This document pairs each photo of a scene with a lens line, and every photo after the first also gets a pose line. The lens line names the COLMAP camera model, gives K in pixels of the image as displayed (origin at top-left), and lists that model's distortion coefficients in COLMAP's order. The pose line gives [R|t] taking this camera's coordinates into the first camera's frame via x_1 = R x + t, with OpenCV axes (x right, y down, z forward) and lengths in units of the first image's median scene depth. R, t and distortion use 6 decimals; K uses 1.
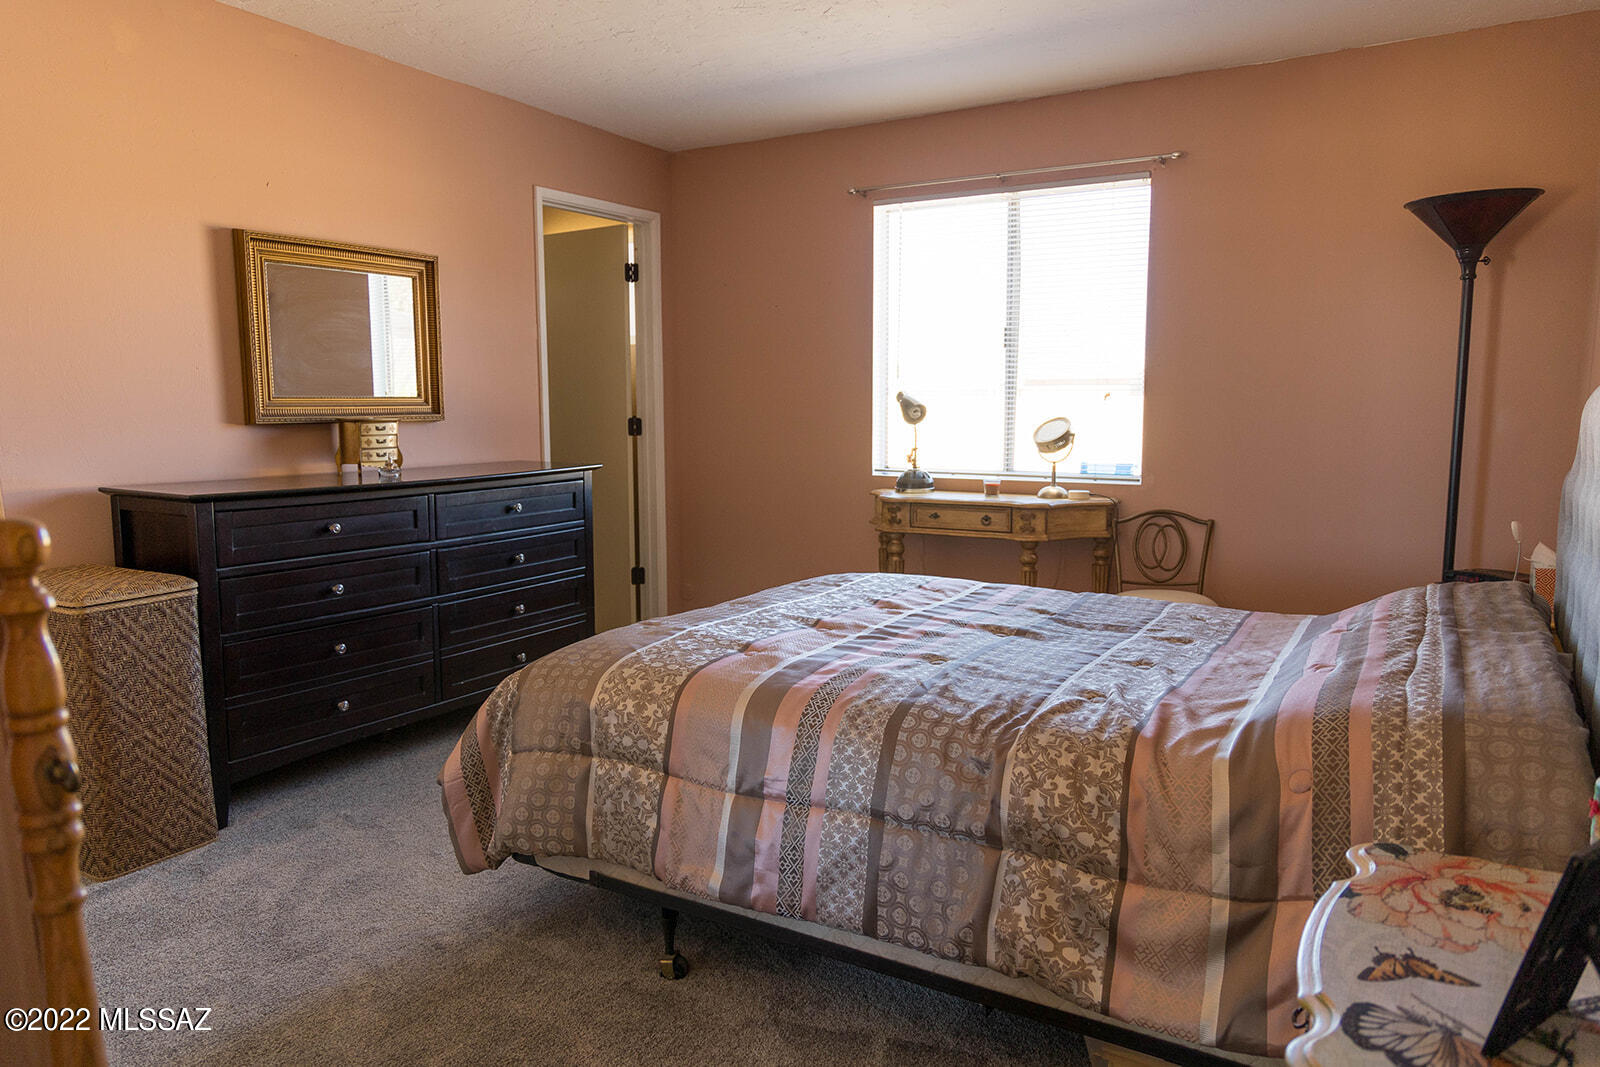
lens RADIAL K [[1078.6, 0, 801.1], [0, 1078.6, 532.7], [0, 0, 1]] dist [0.000525, 0.002122]
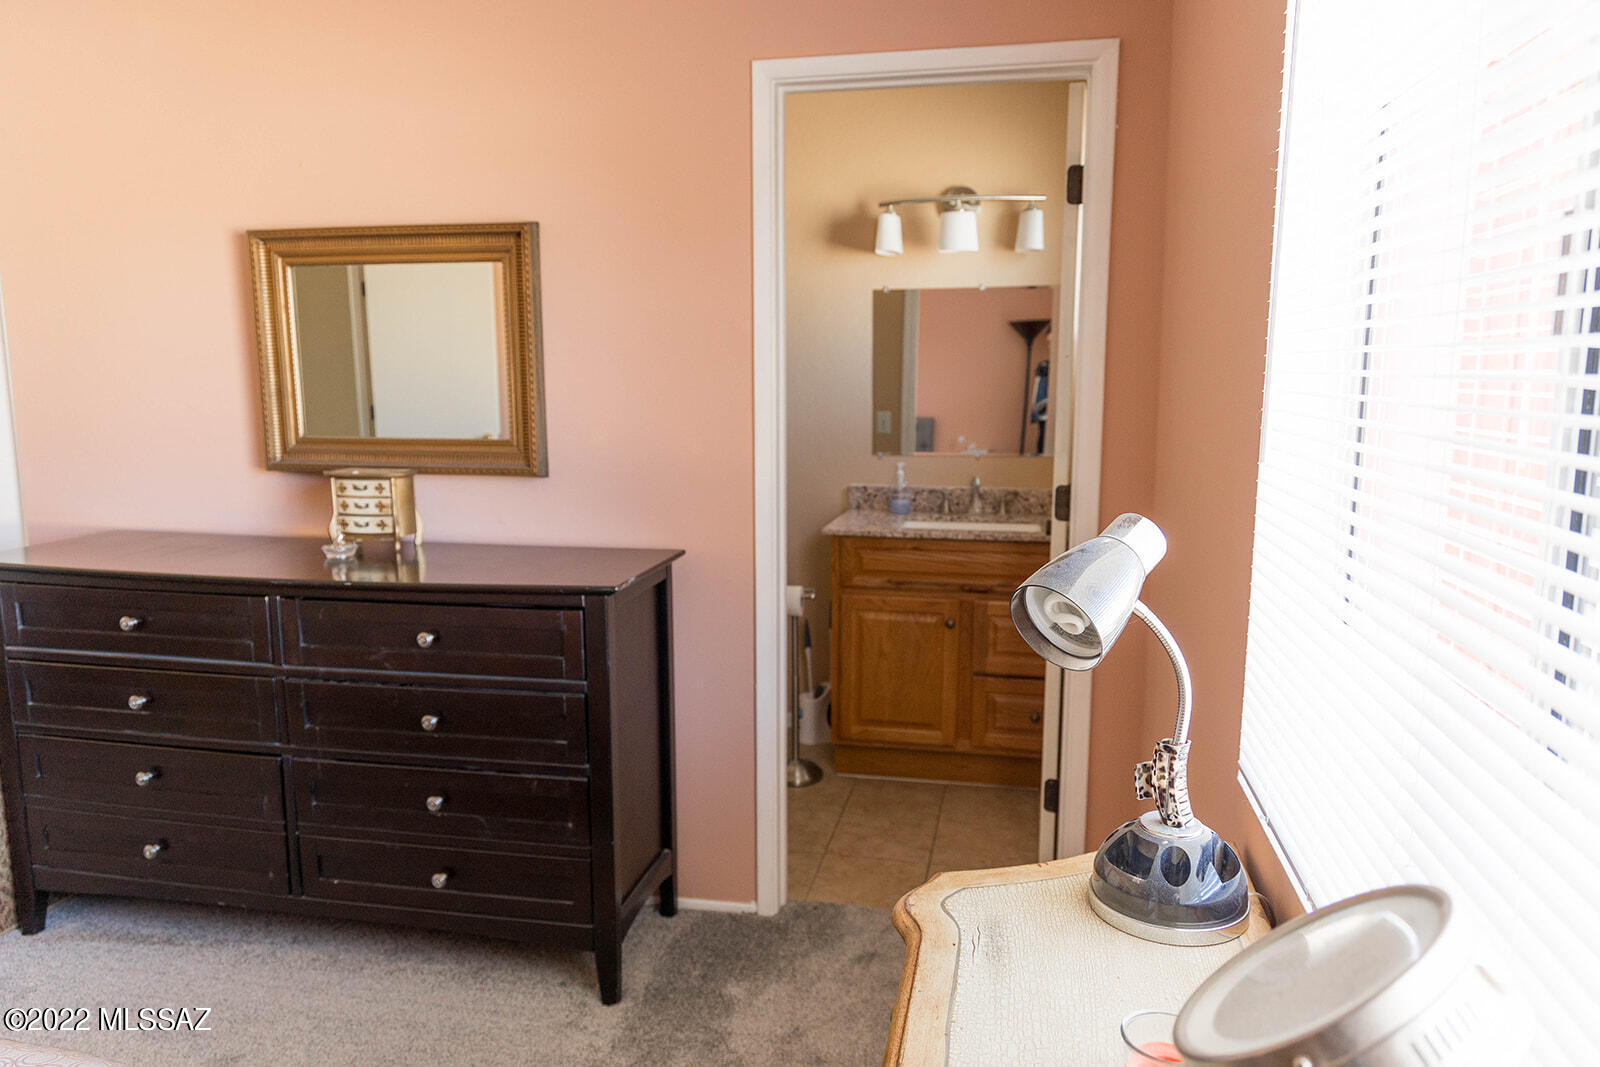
lens RADIAL K [[1078.6, 0, 802.1], [0, 1078.6, 532.6], [0, 0, 1]] dist [0.000525, 0.002122]
pose [[0.338882, 0.146915, -0.929287, 0.371740], [-0.115864, 0.986731, 0.113745, -0.181993], [0.933667, 0.069125, 0.351407, 1.024719]]
